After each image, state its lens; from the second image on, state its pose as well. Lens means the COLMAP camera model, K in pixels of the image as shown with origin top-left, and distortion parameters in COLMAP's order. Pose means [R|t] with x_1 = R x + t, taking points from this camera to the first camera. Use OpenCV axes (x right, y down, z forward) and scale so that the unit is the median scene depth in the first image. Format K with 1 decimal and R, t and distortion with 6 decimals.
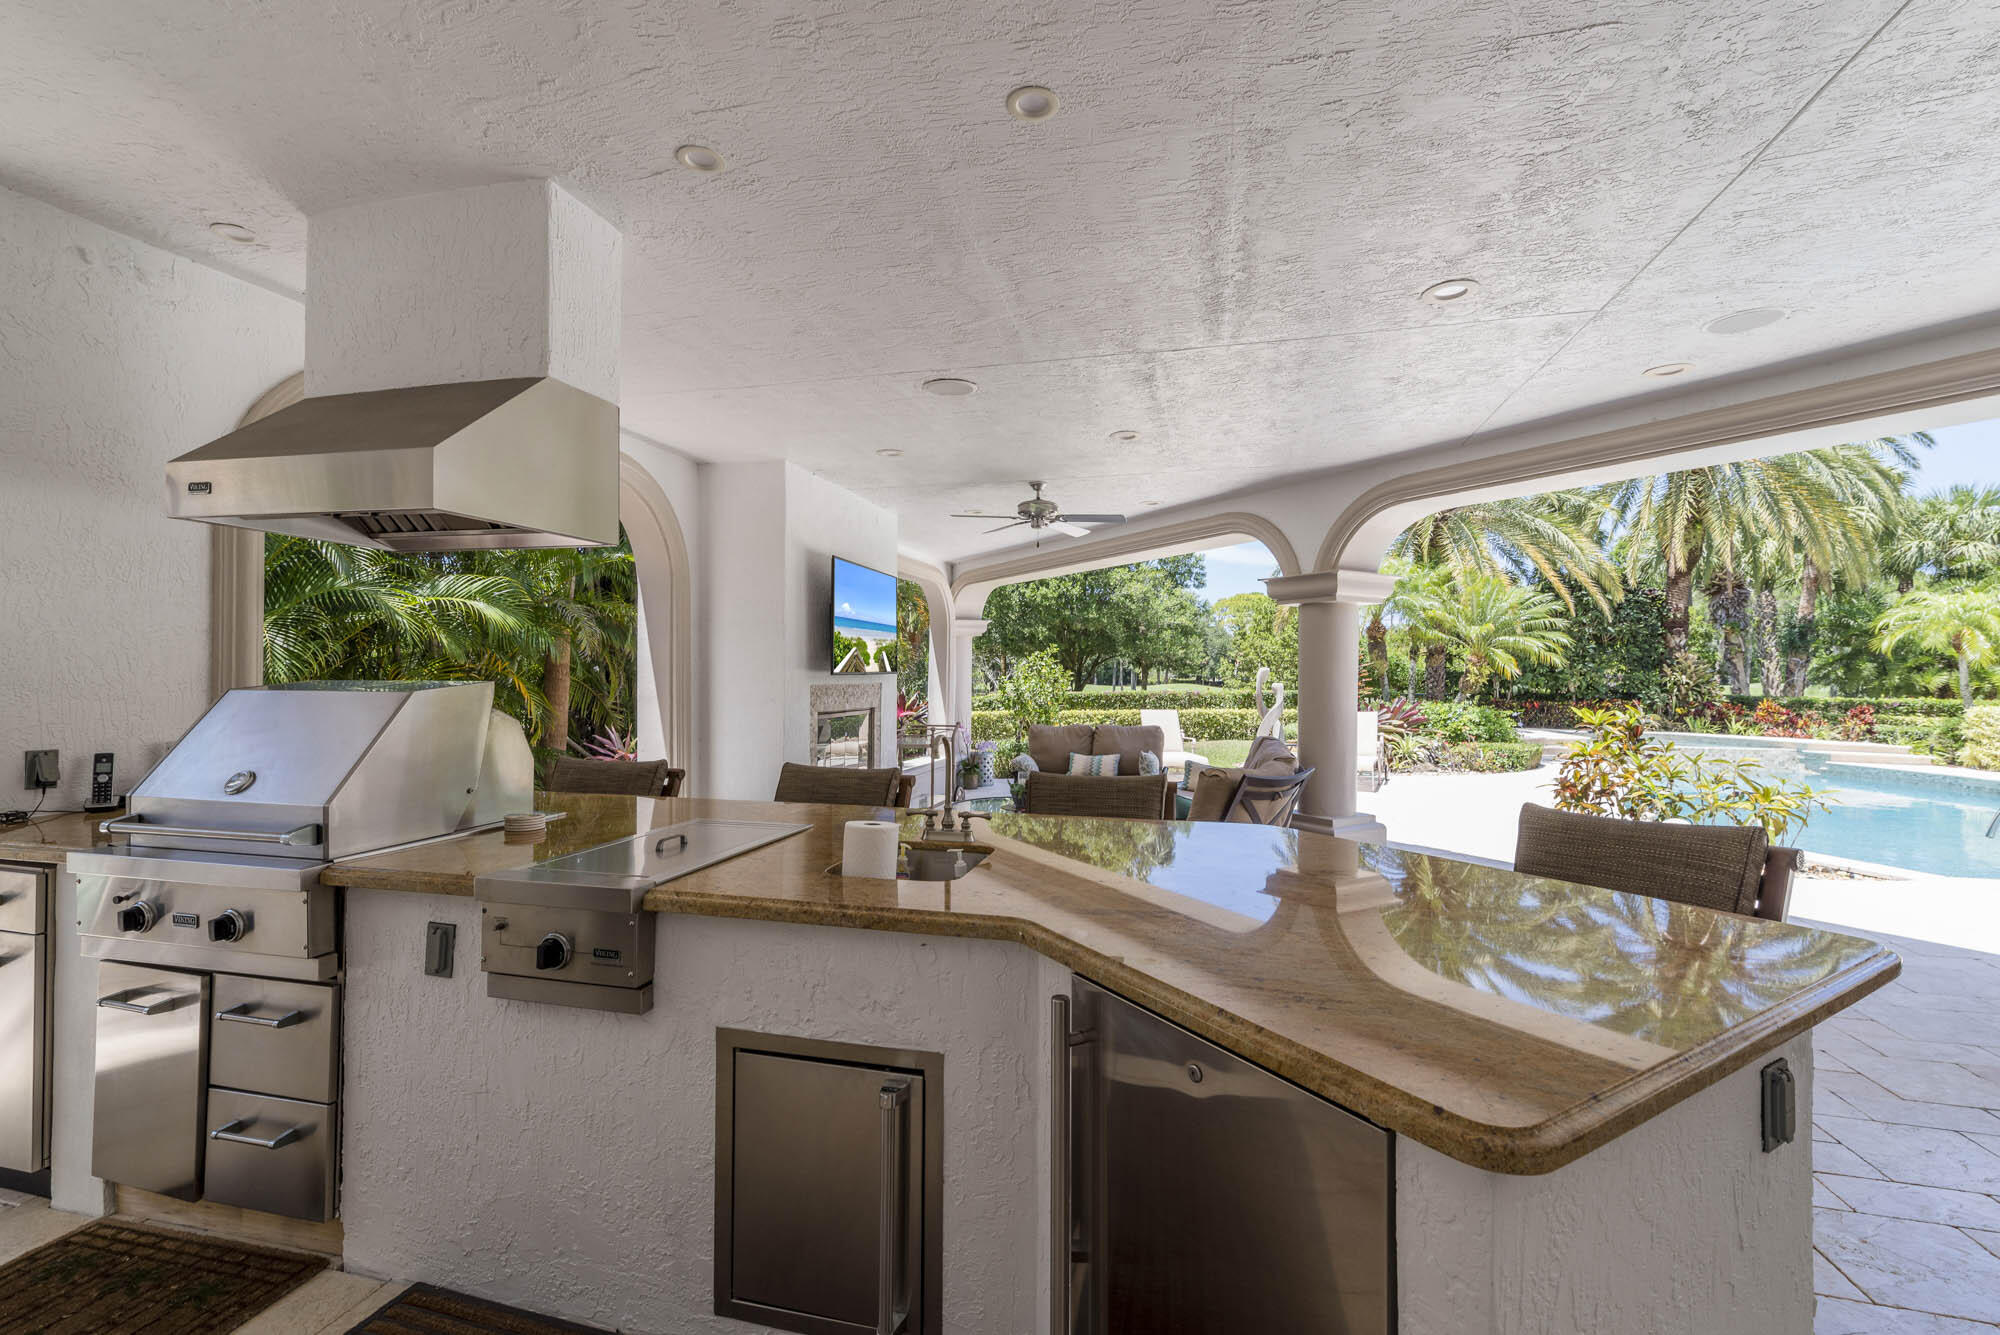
lens RADIAL K [[860.0, 0, 994.5], [0, 860.0, 673.0], [0, 0, 1]] dist [0.000922, -0.000267]
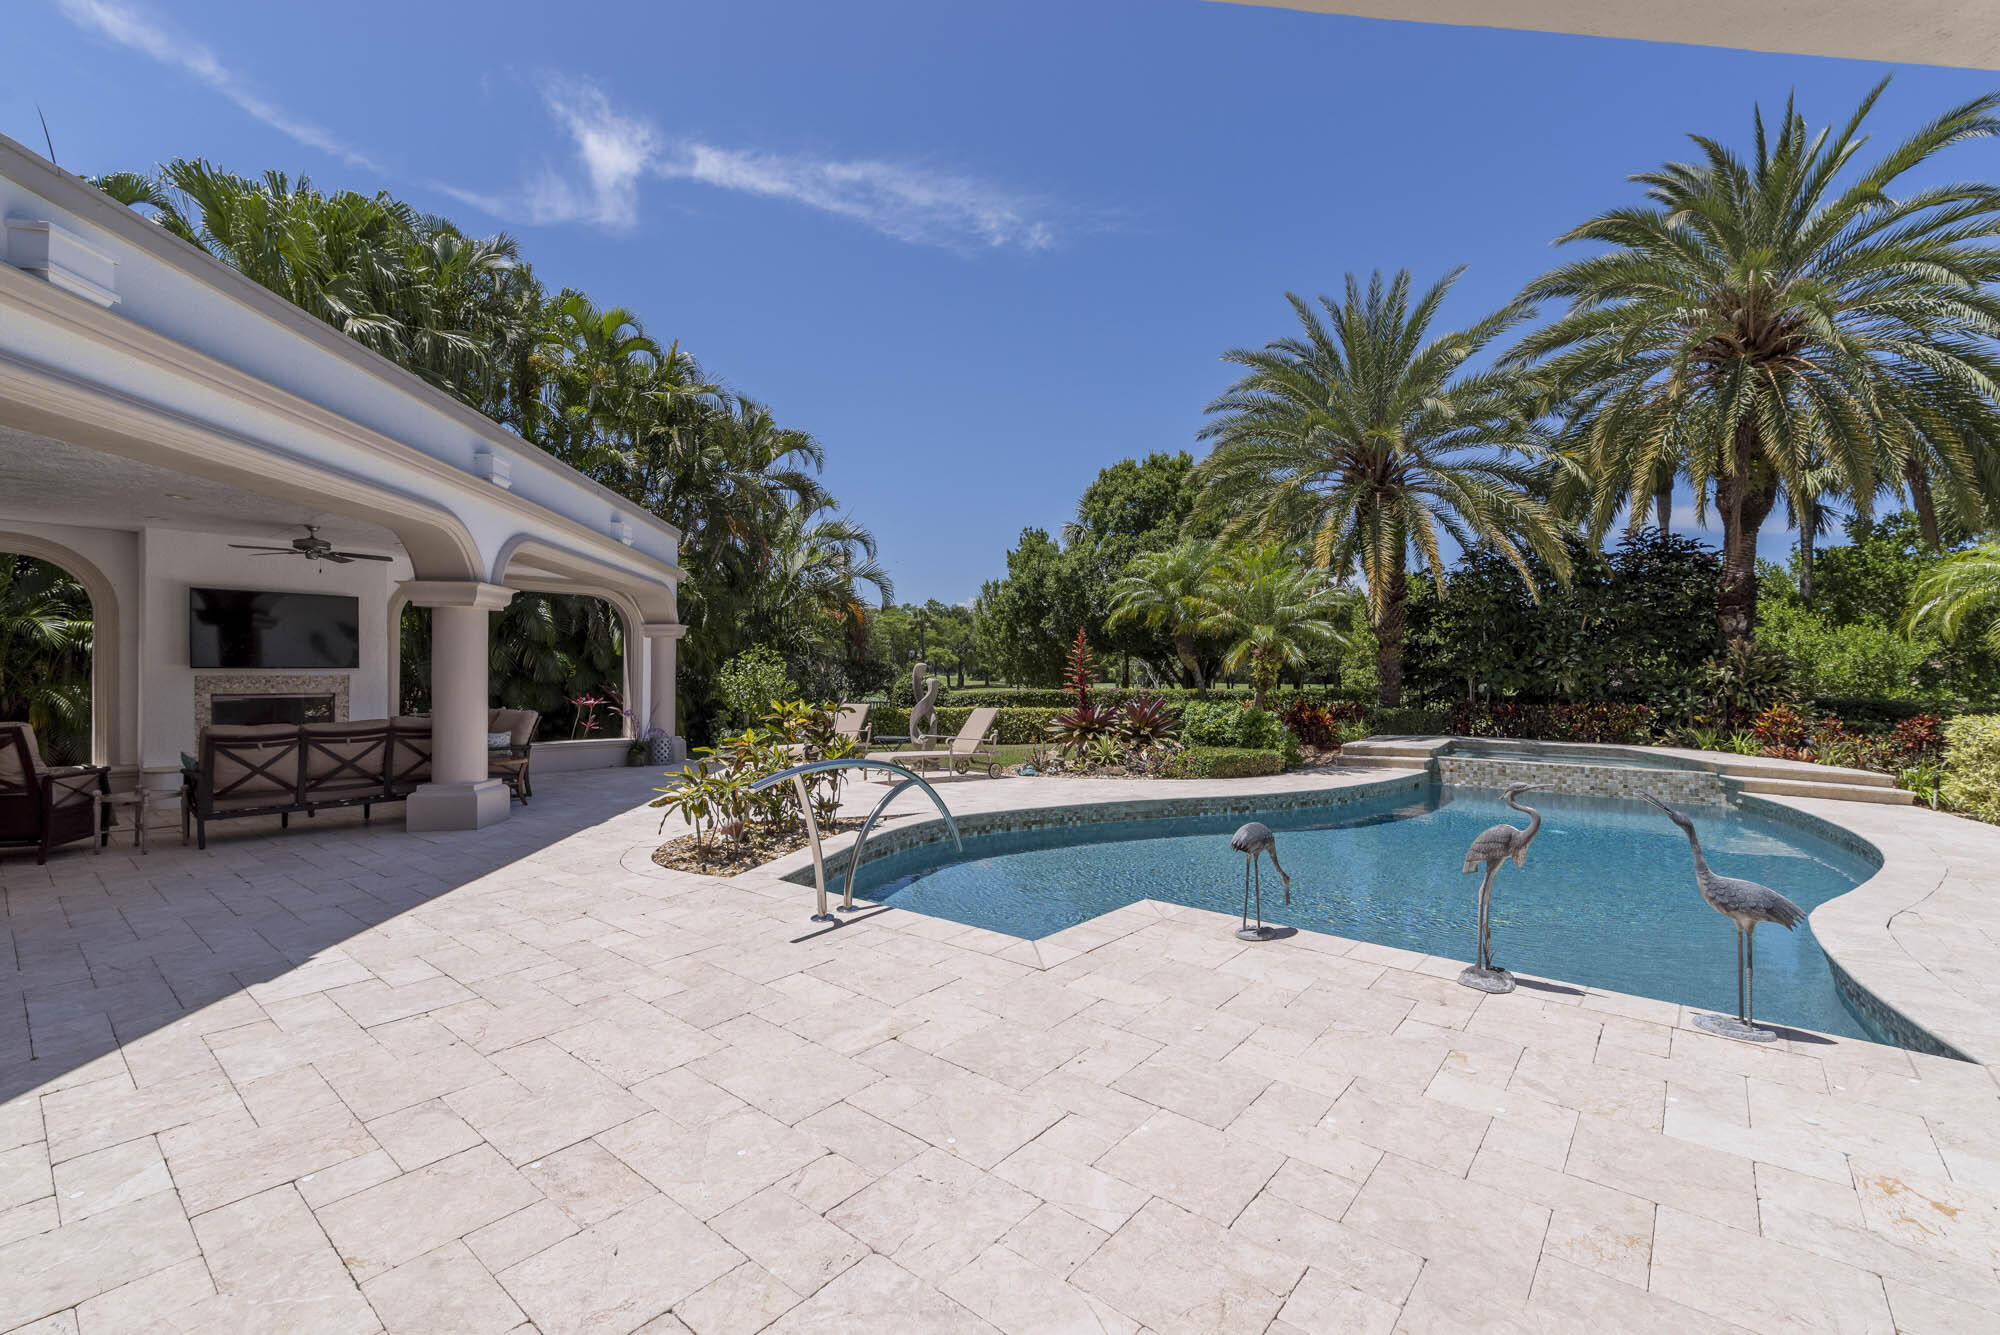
lens RADIAL K [[860.0, 0, 1000.3], [0, 860.0, 665.4], [0, 0, 1]] dist [0.000922, -0.000267]
pose [[0.906192, -0.005495, -0.422832, 0.808024], [0.001661, 0.999954, -0.009436, 0.006229], [0.422864, 0.007849, 0.906159, 0.119349]]
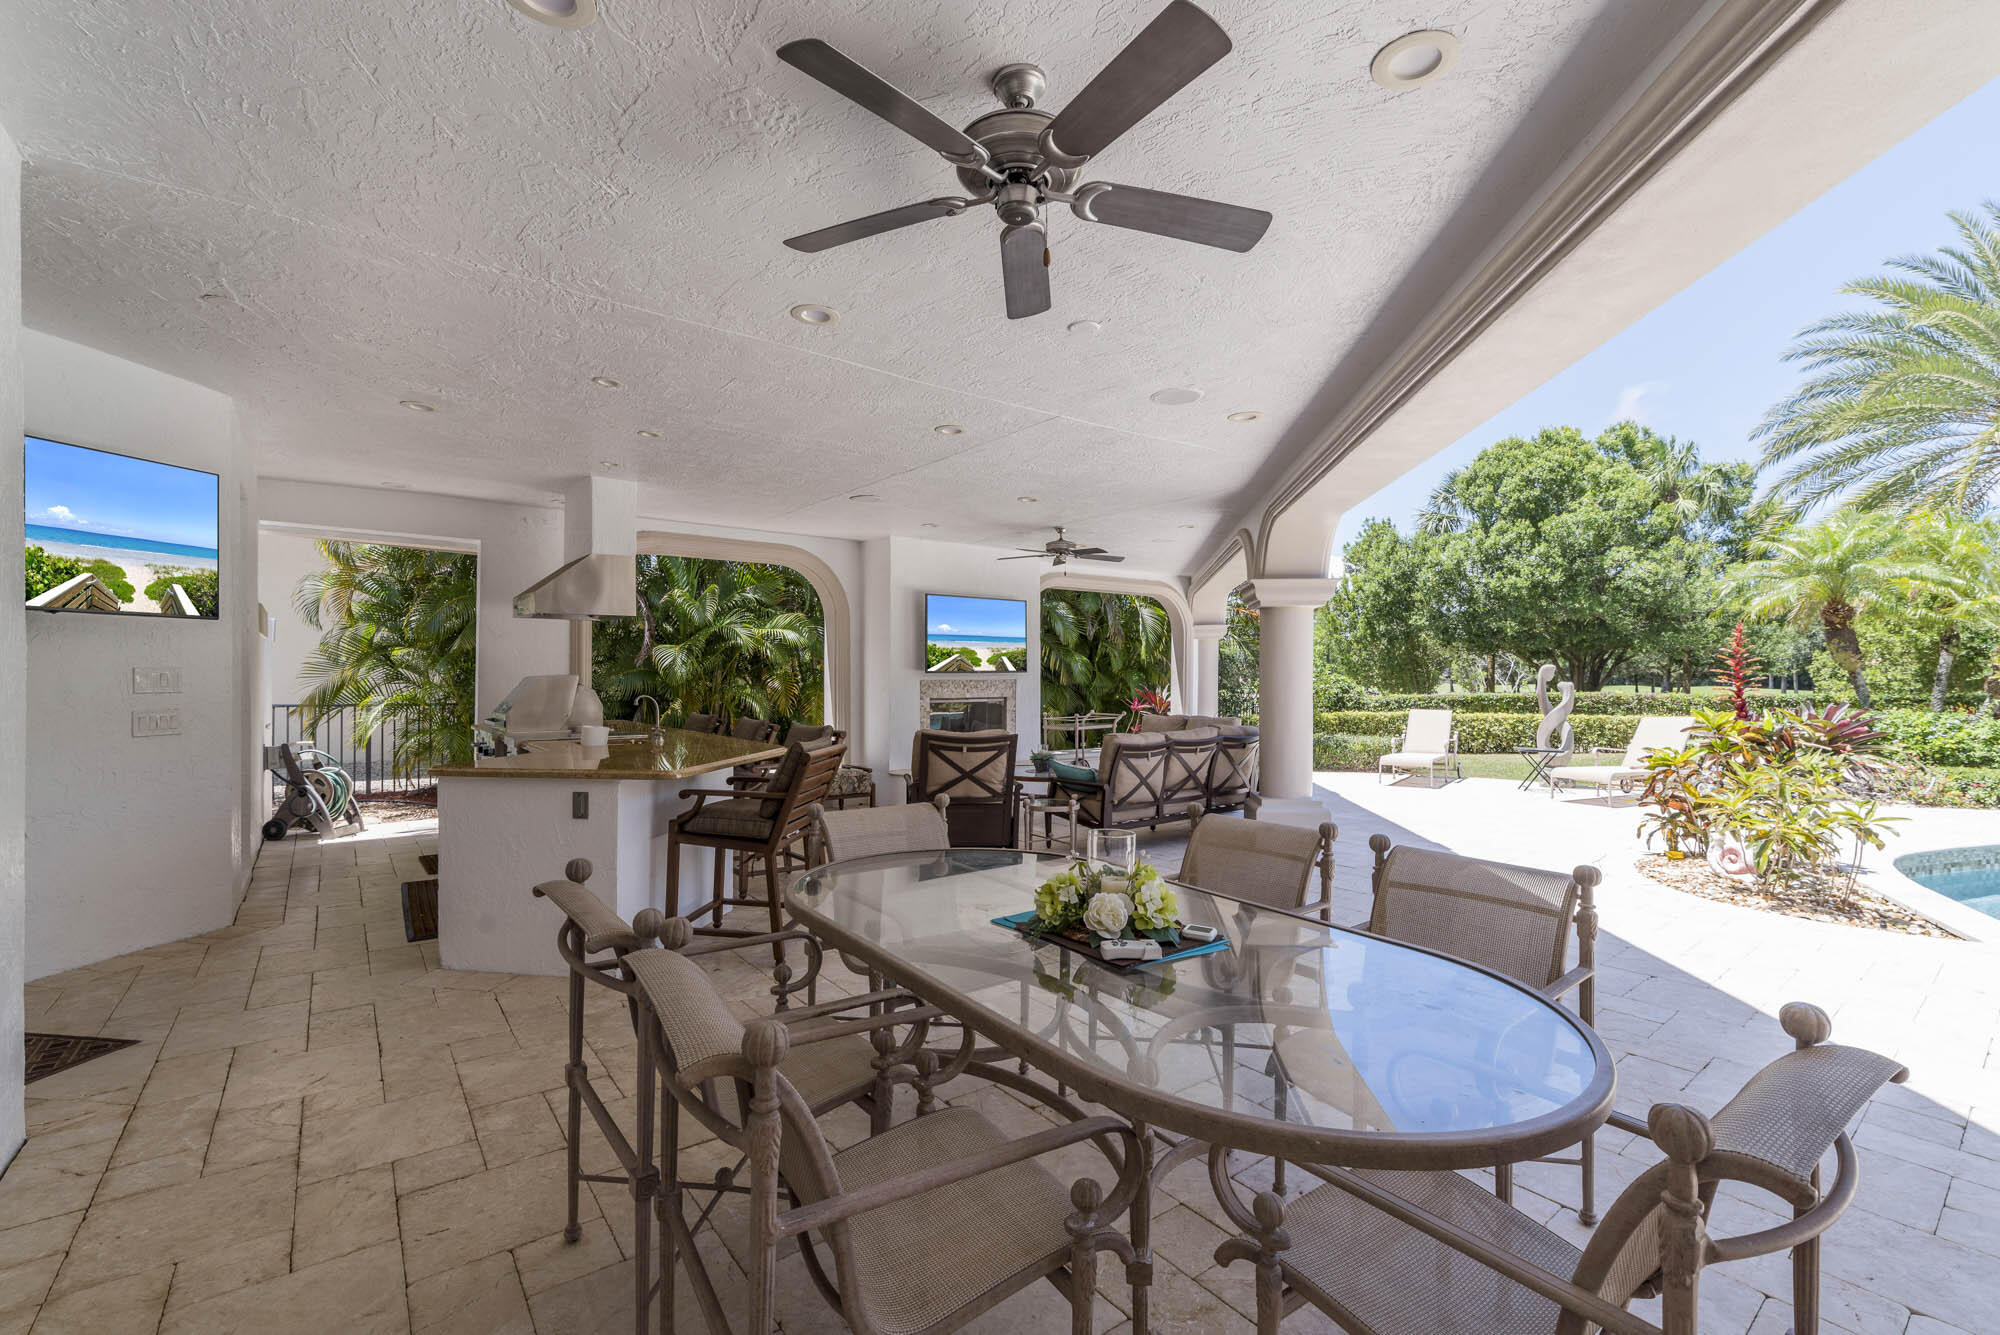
lens RADIAL K [[860.0, 0, 1010.1], [0, 860.0, 669.9], [0, 0, 1]] dist [0.000922, -0.000267]
pose [[0.794885, -0.004625, -0.606743, 0.398842], [0.002100, 0.999986, -0.004872, 0.002040], [0.606757, 0.002599, 0.794883, -0.048900]]
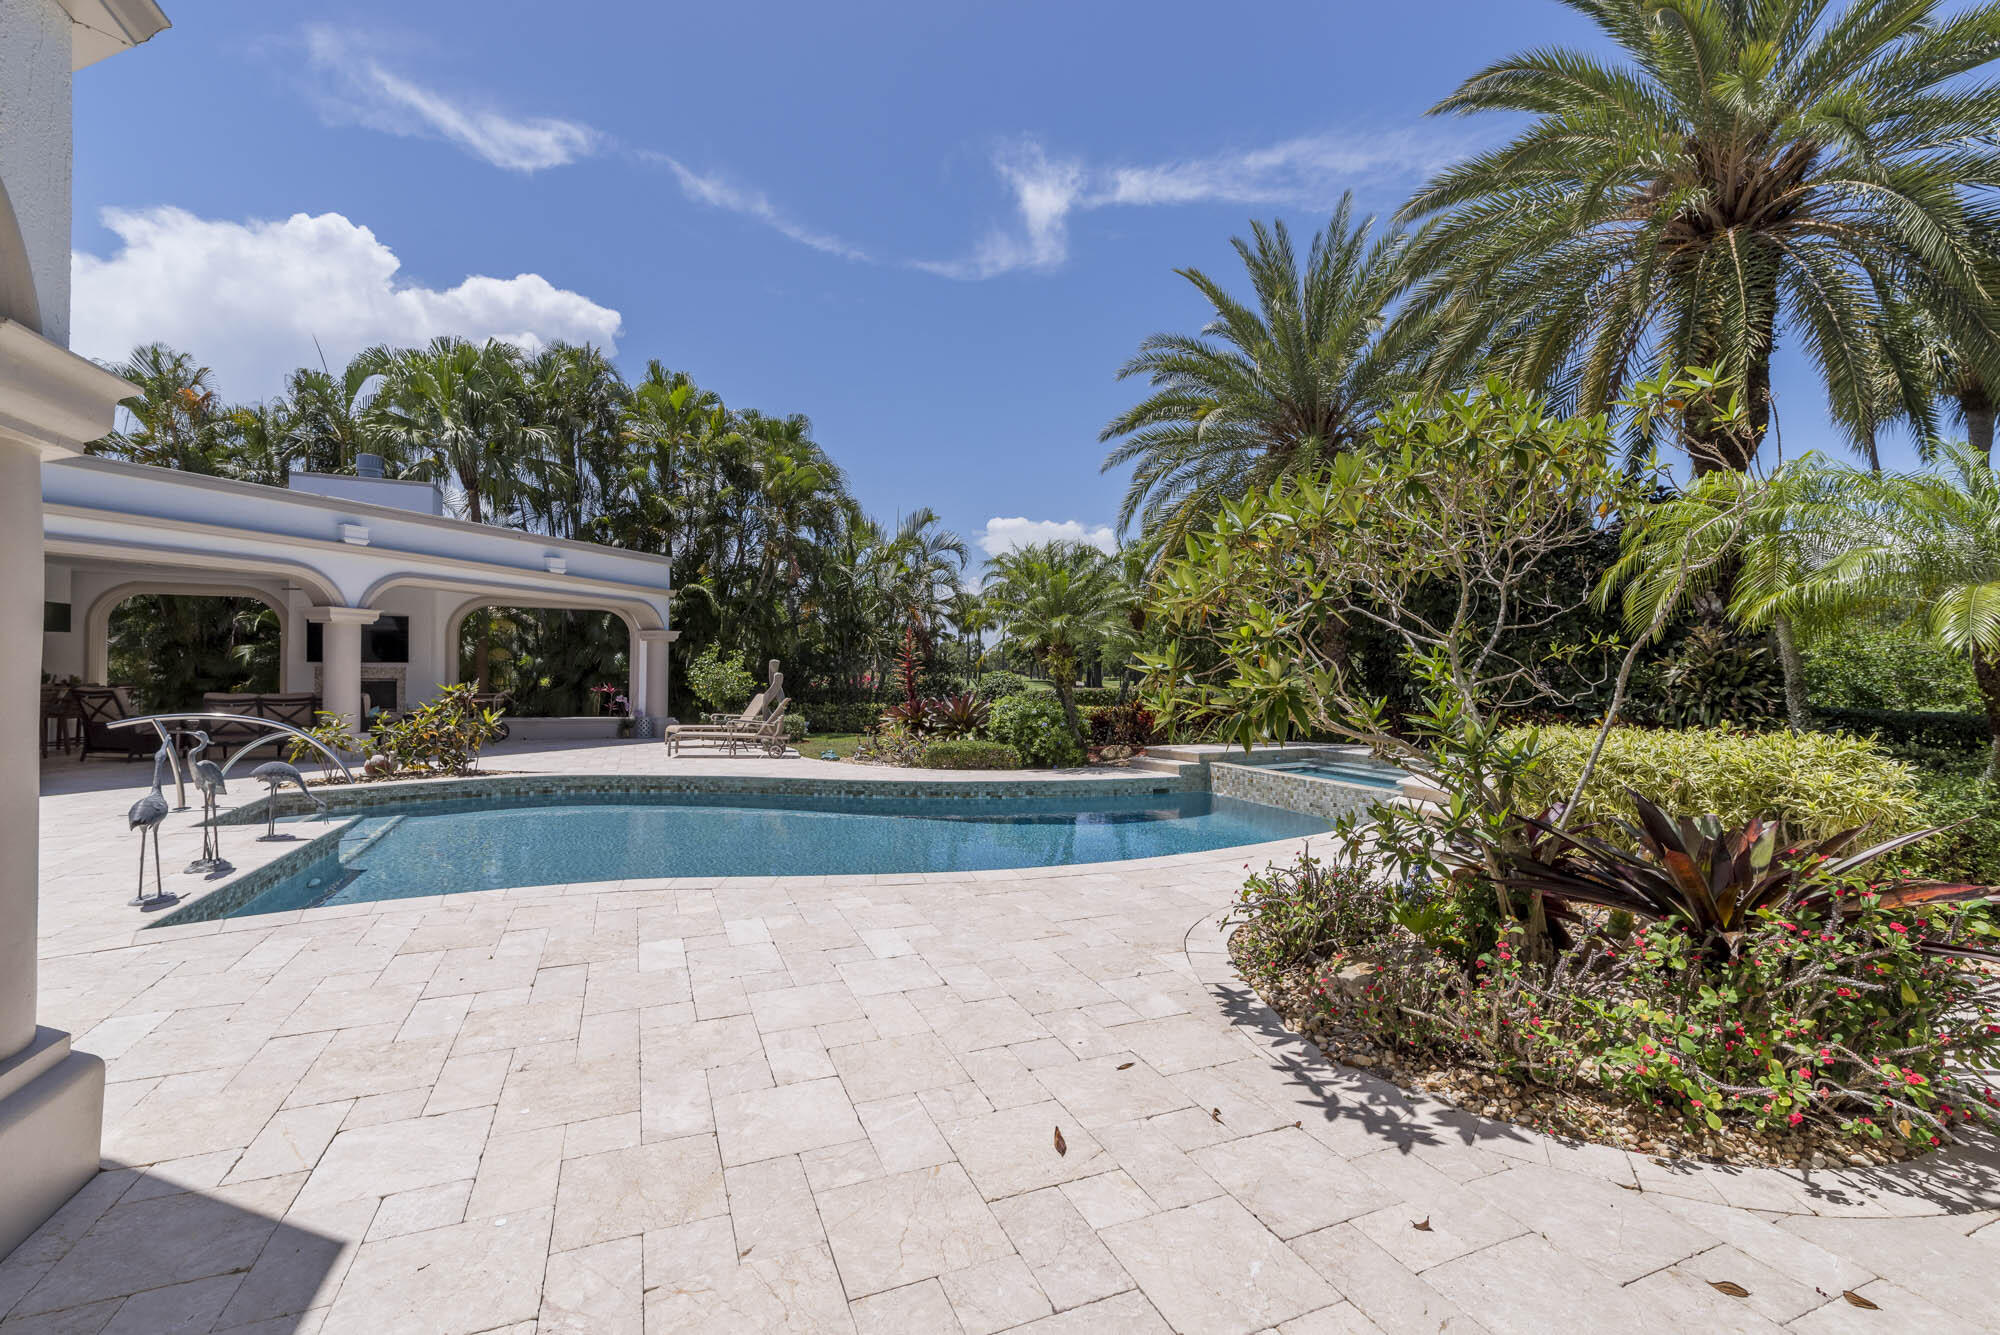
lens RADIAL K [[860.0, 0, 1008.7], [0, 860.0, 675.5], [0, 0, 1]] dist [0.000922, -0.000267]
pose [[0.614933, 0.004071, -0.788569, 1.437664], [-0.005907, 0.999982, 0.000556, 0.012678], [0.788557, 0.004316, 0.614946, 0.515378]]
